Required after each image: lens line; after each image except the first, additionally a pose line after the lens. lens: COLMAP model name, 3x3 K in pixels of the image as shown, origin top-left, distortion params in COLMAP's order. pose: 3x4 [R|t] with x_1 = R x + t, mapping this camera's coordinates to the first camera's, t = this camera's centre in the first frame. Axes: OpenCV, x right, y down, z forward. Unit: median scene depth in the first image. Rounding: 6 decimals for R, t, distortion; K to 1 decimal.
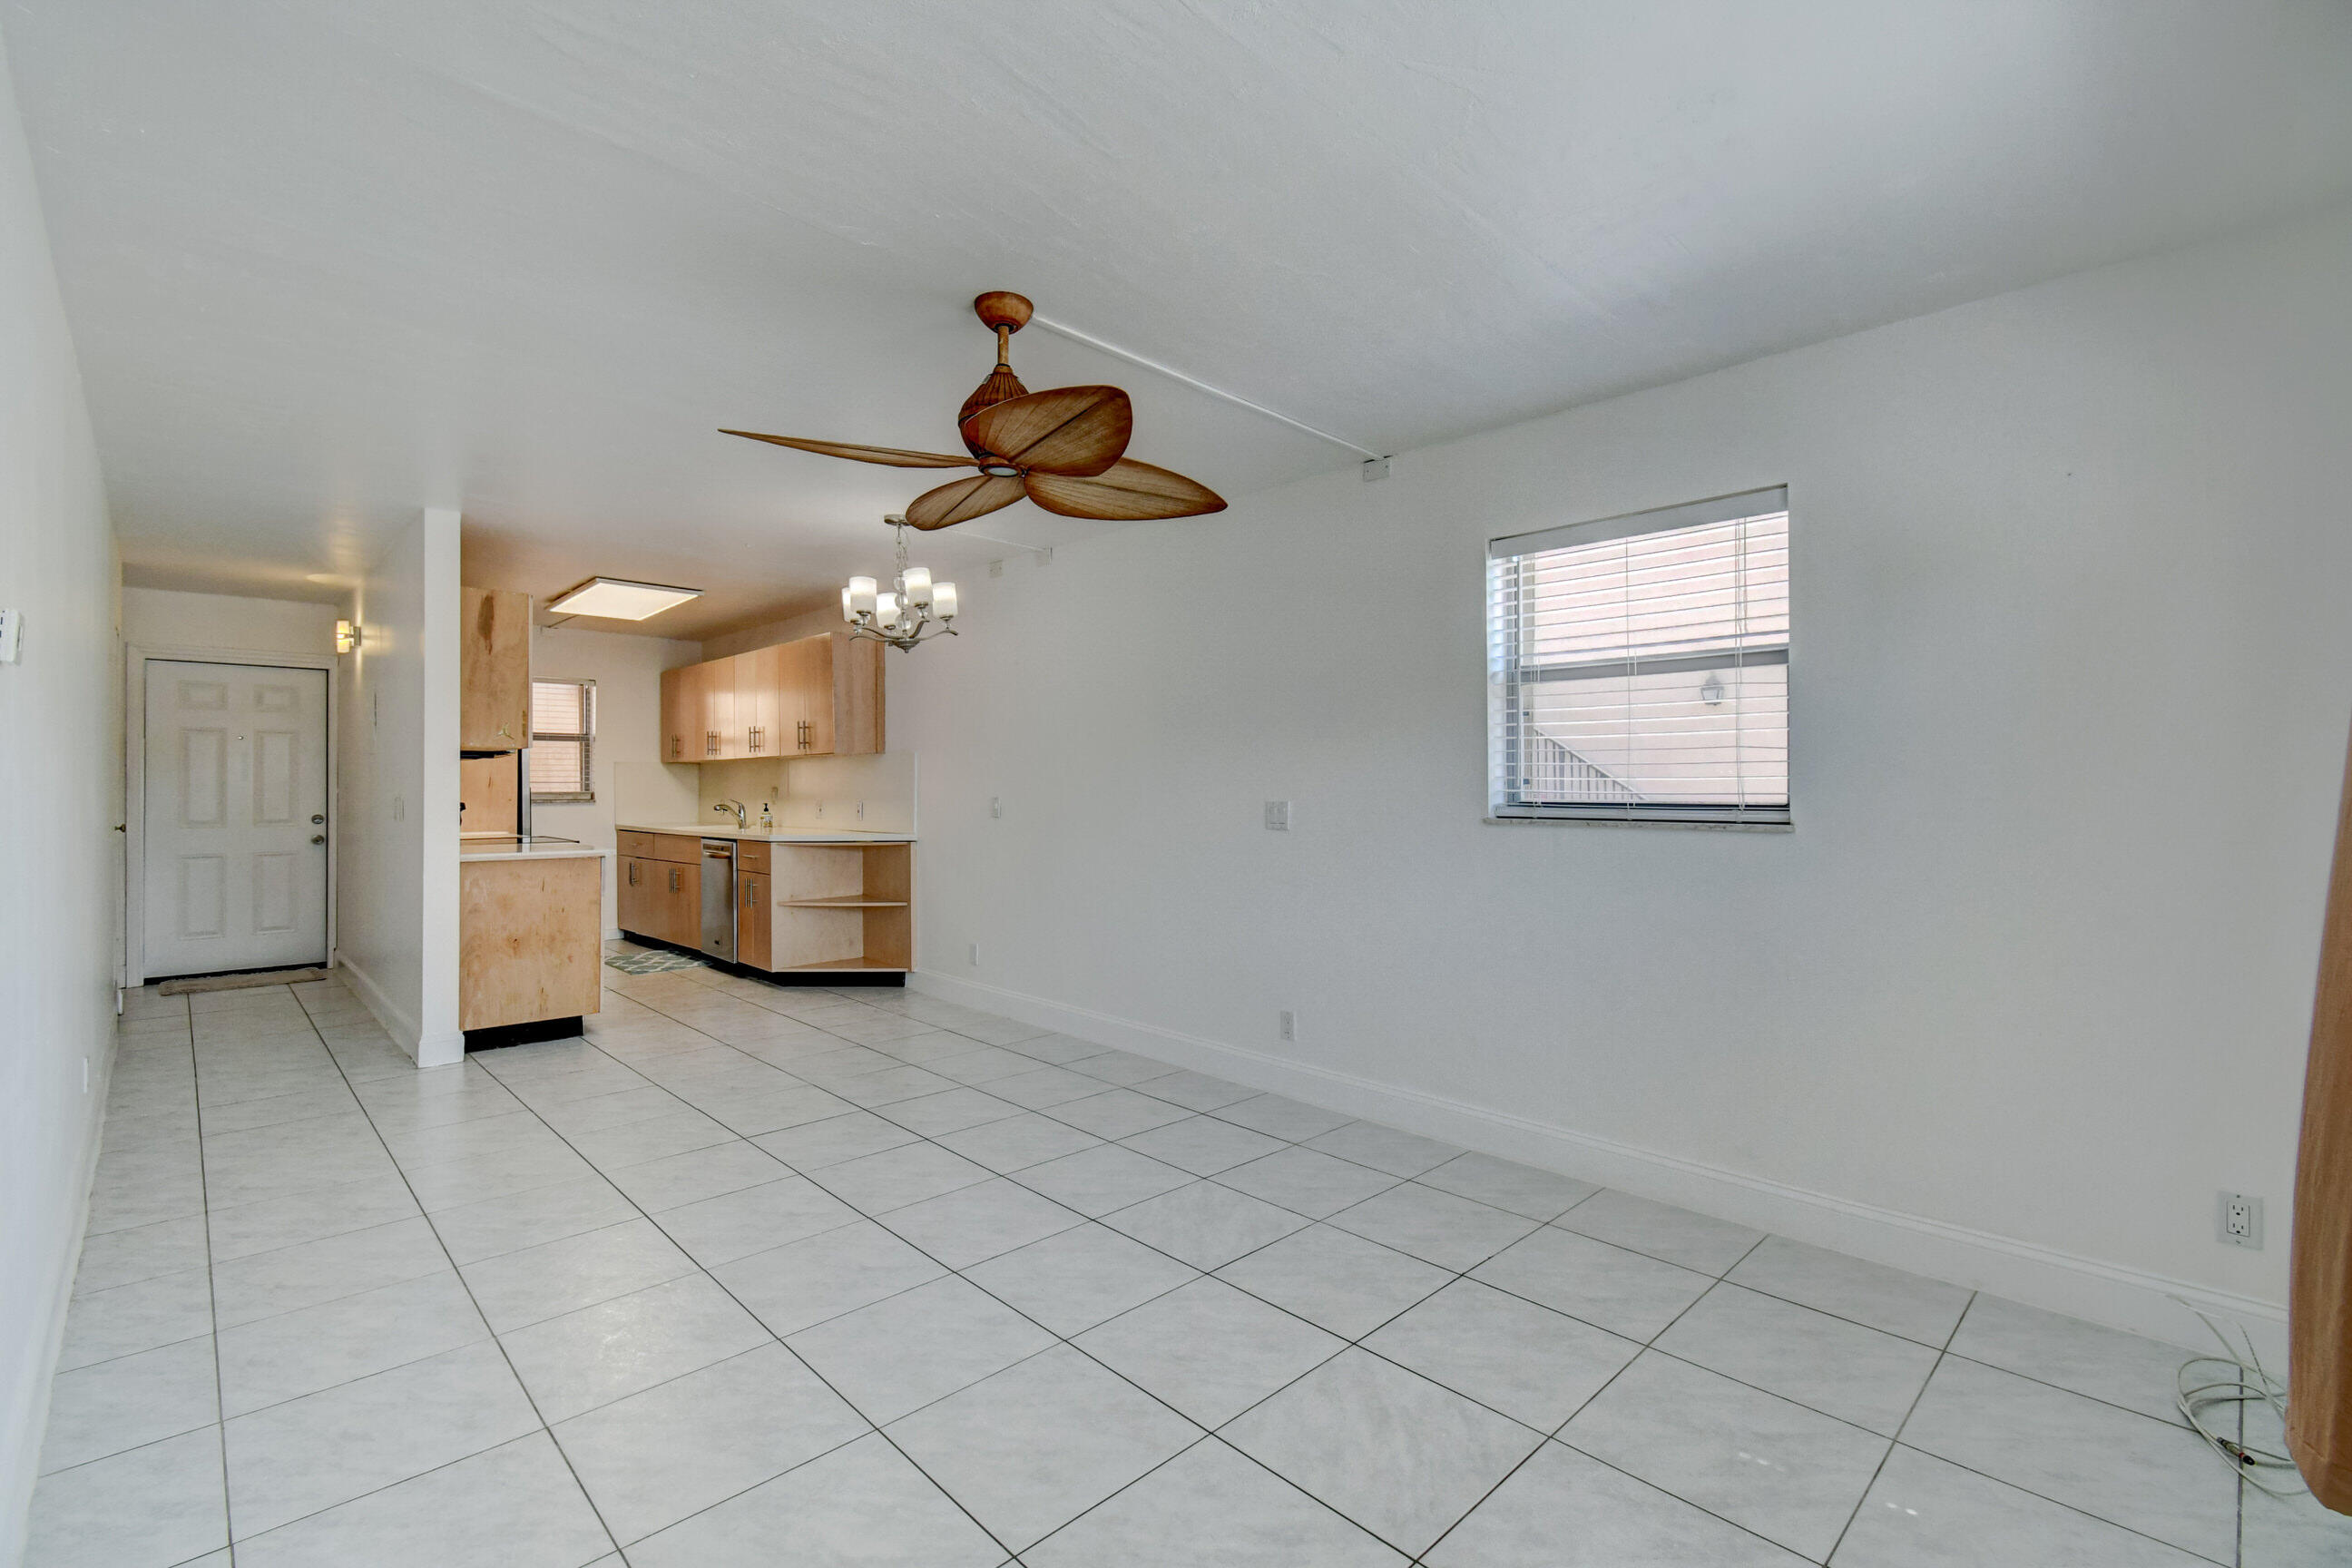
lens RADIAL K [[1042.1, 0, 1172.7], [0, 1042.1, 784.4], [0, 0, 1]] dist [0.009507, -0.003065]
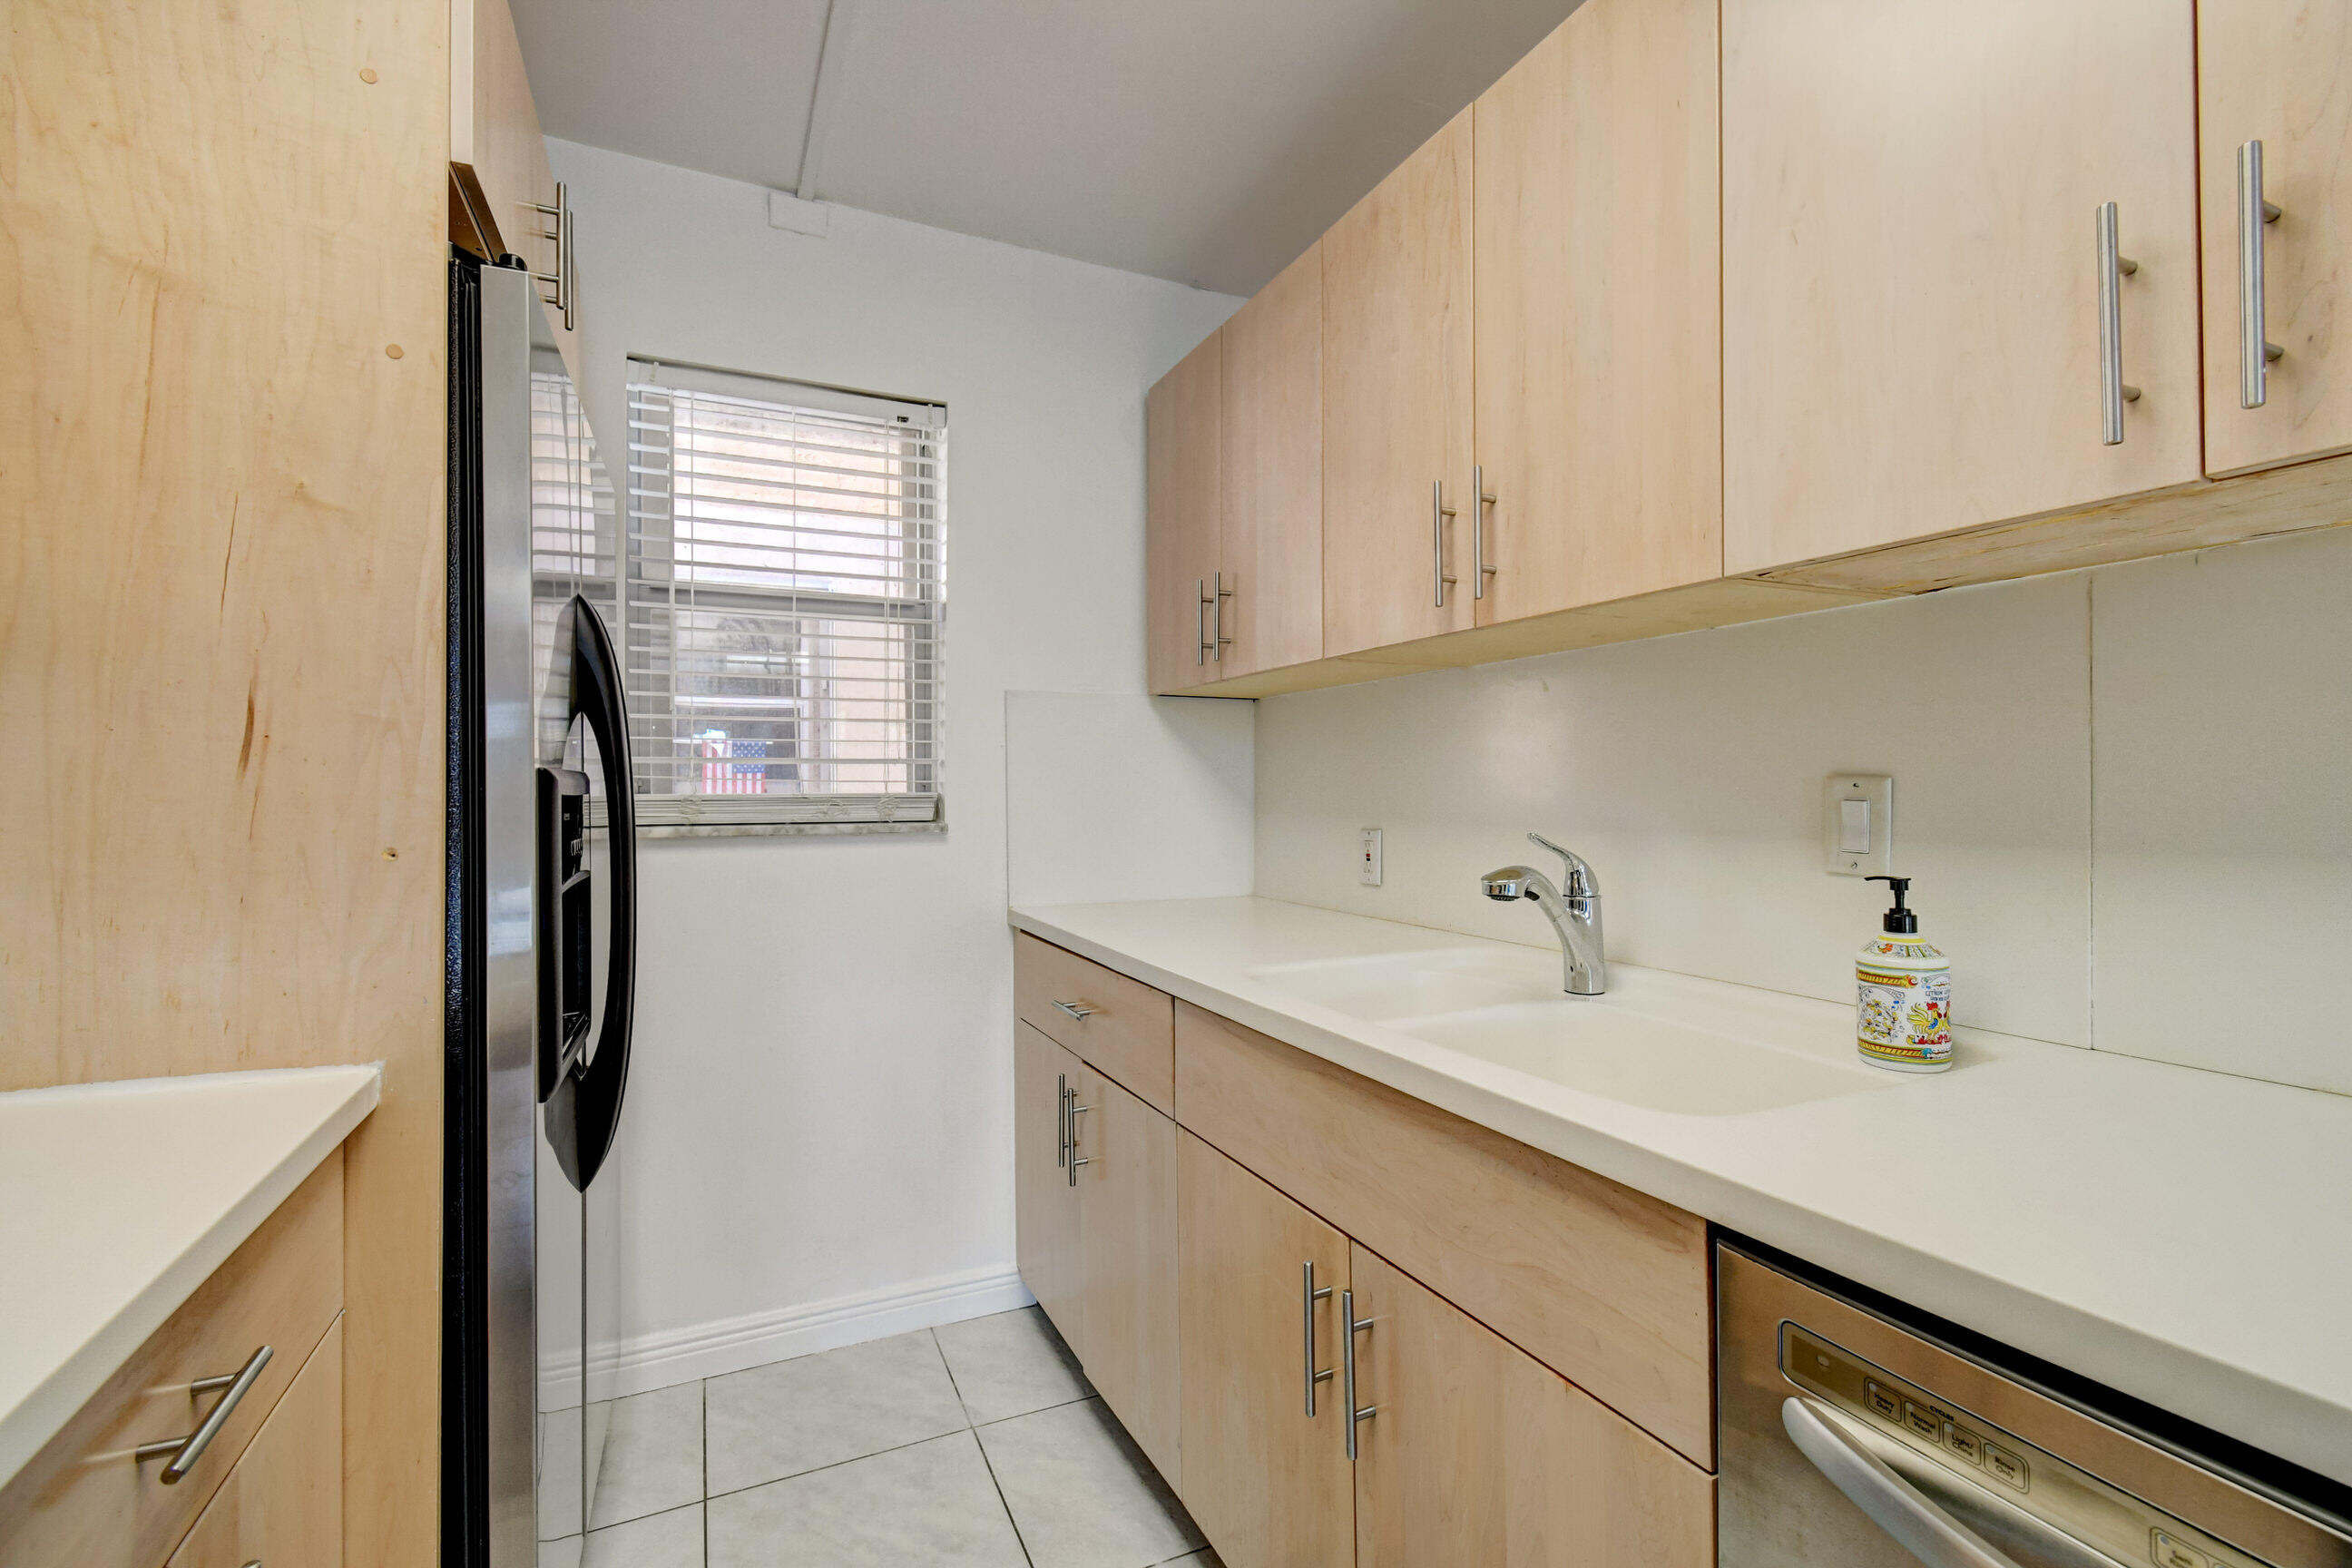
lens RADIAL K [[1042.1, 0, 1182.4], [0, 1042.1, 779.9], [0, 0, 1]] dist [0.009507, -0.003065]
pose [[0.948186, -0.000459, -0.317715, -0.522994], [-0.000823, 0.999992, -0.003901, 0.005510], [0.317715, 0.003960, 0.948178, 0.978742]]
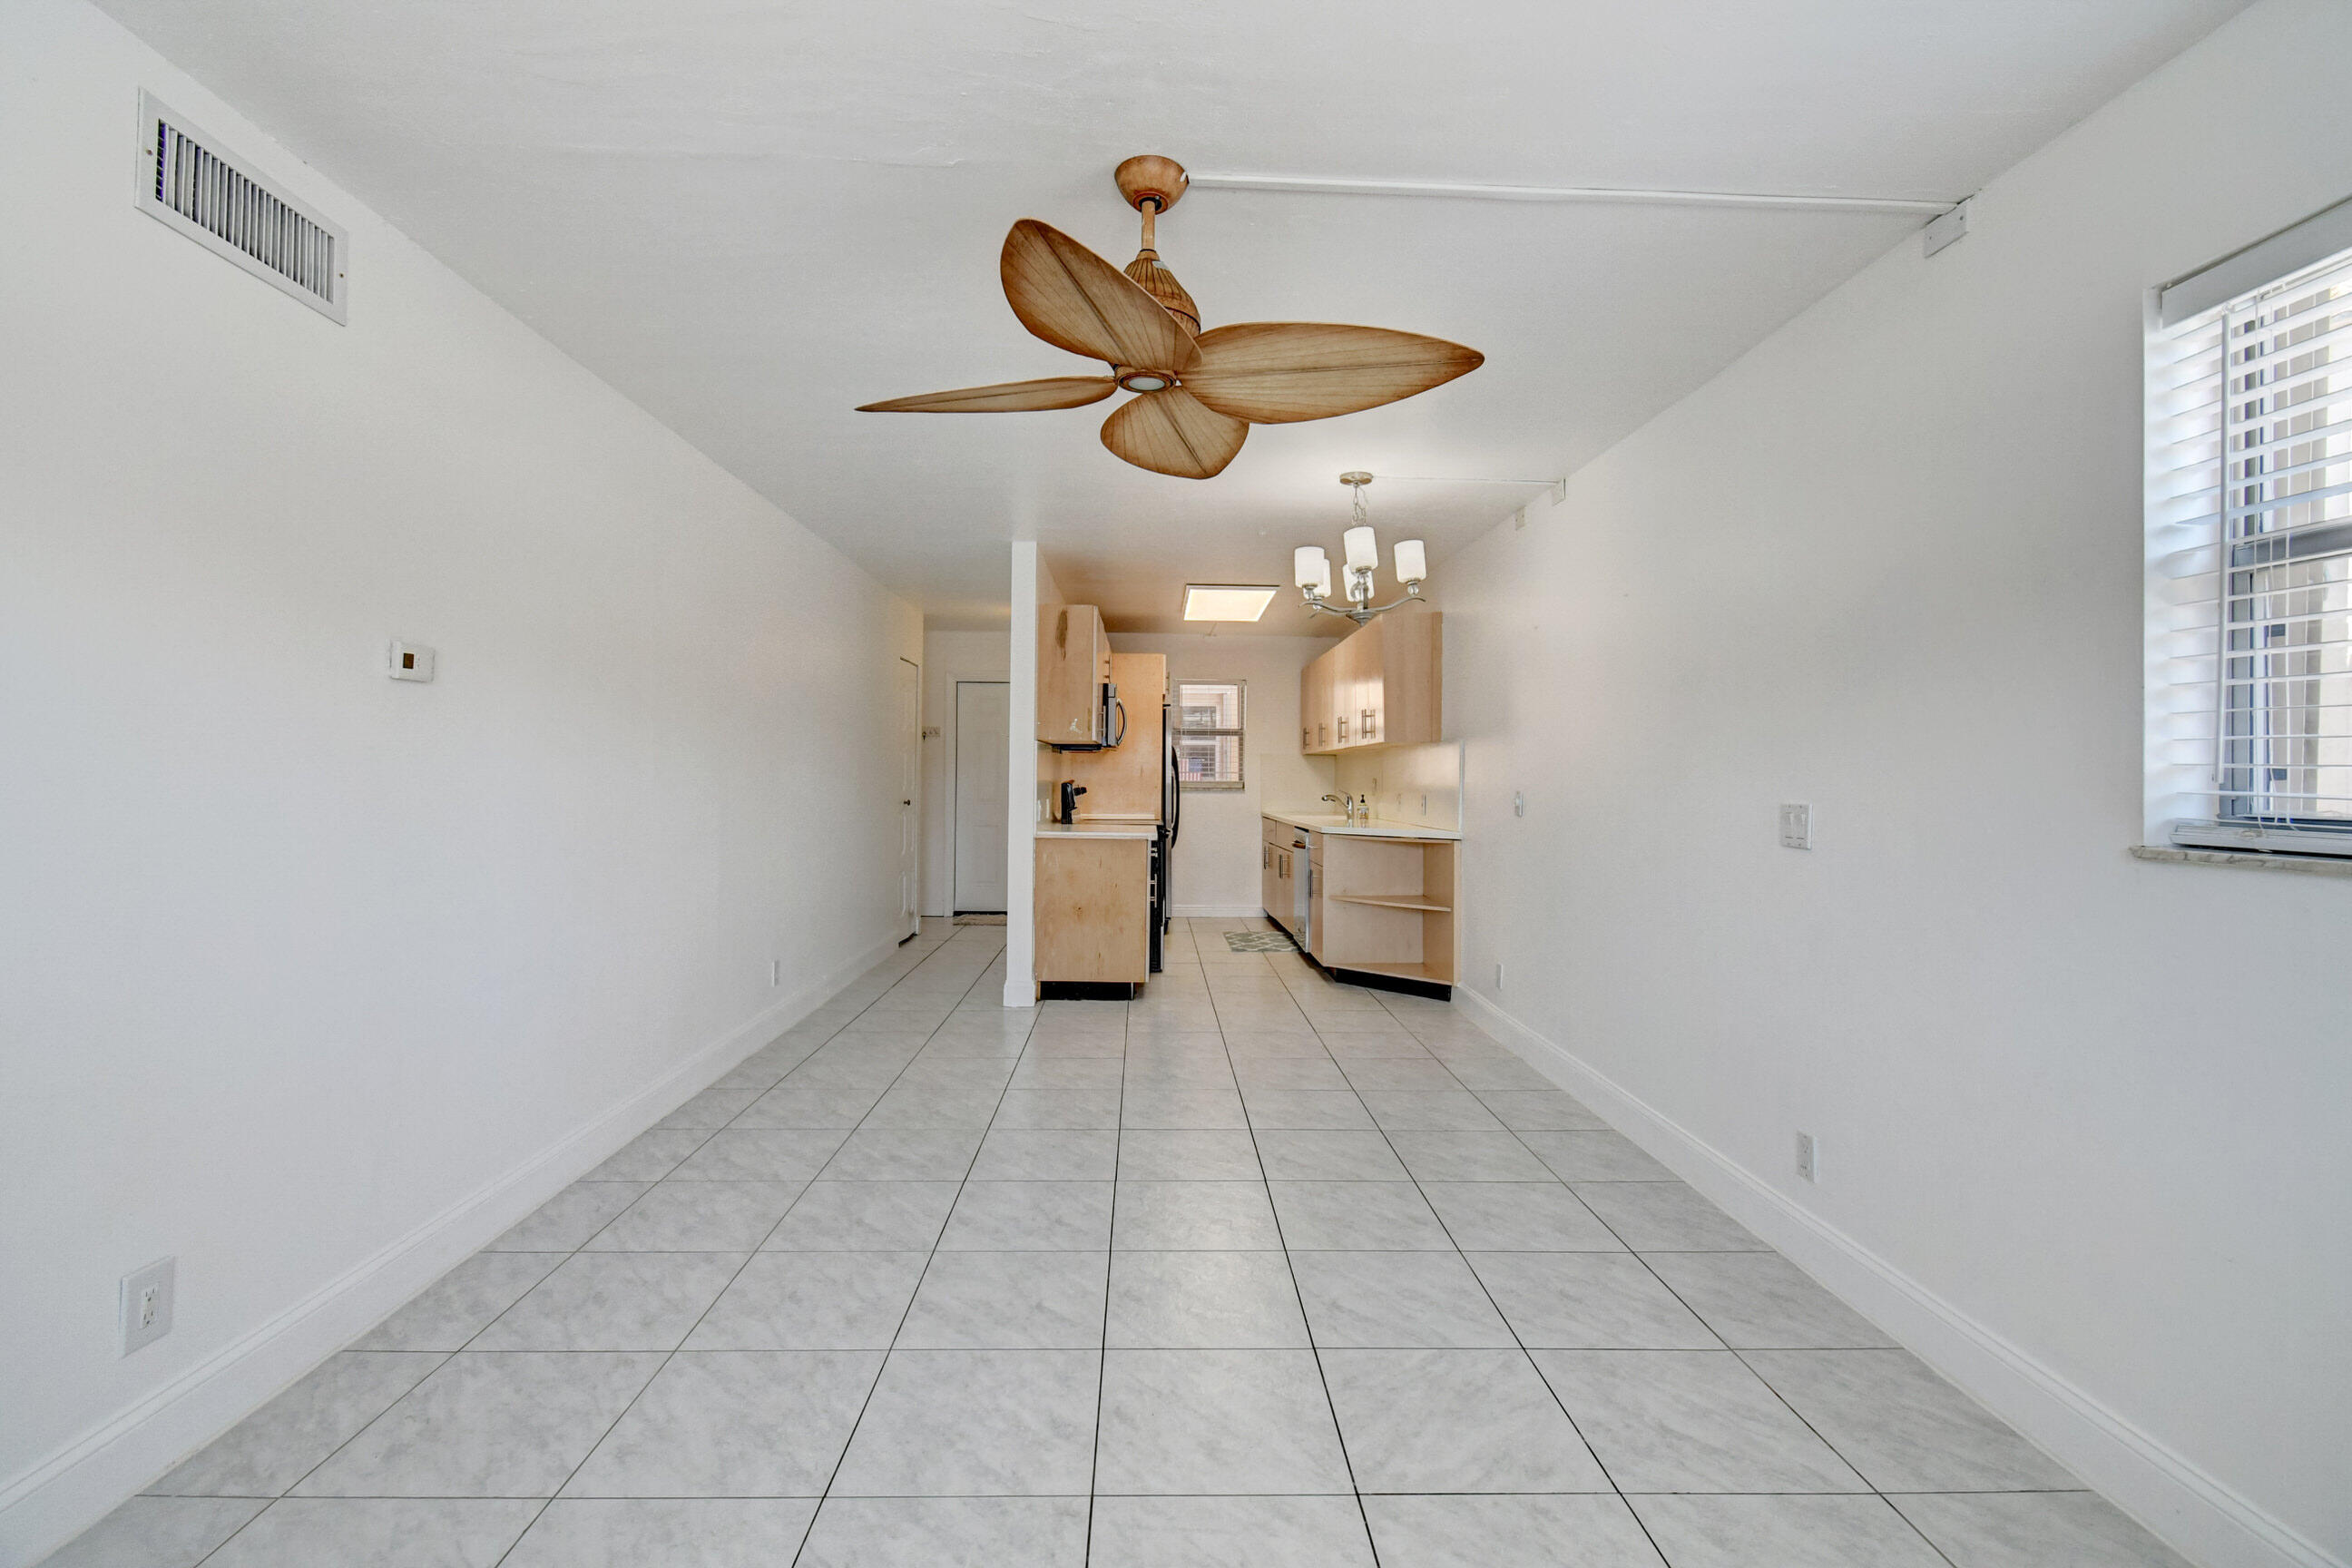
lens RADIAL K [[1042.1, 0, 1159.7], [0, 1042.1, 780.4], [0, 0, 1]] dist [0.009507, -0.003065]
pose [[0.733758, 0.010539, -0.679329, 0.165741], [-0.009287, 0.999942, 0.005483, 0.001165], [0.679347, 0.002286, 0.733814, 0.173106]]
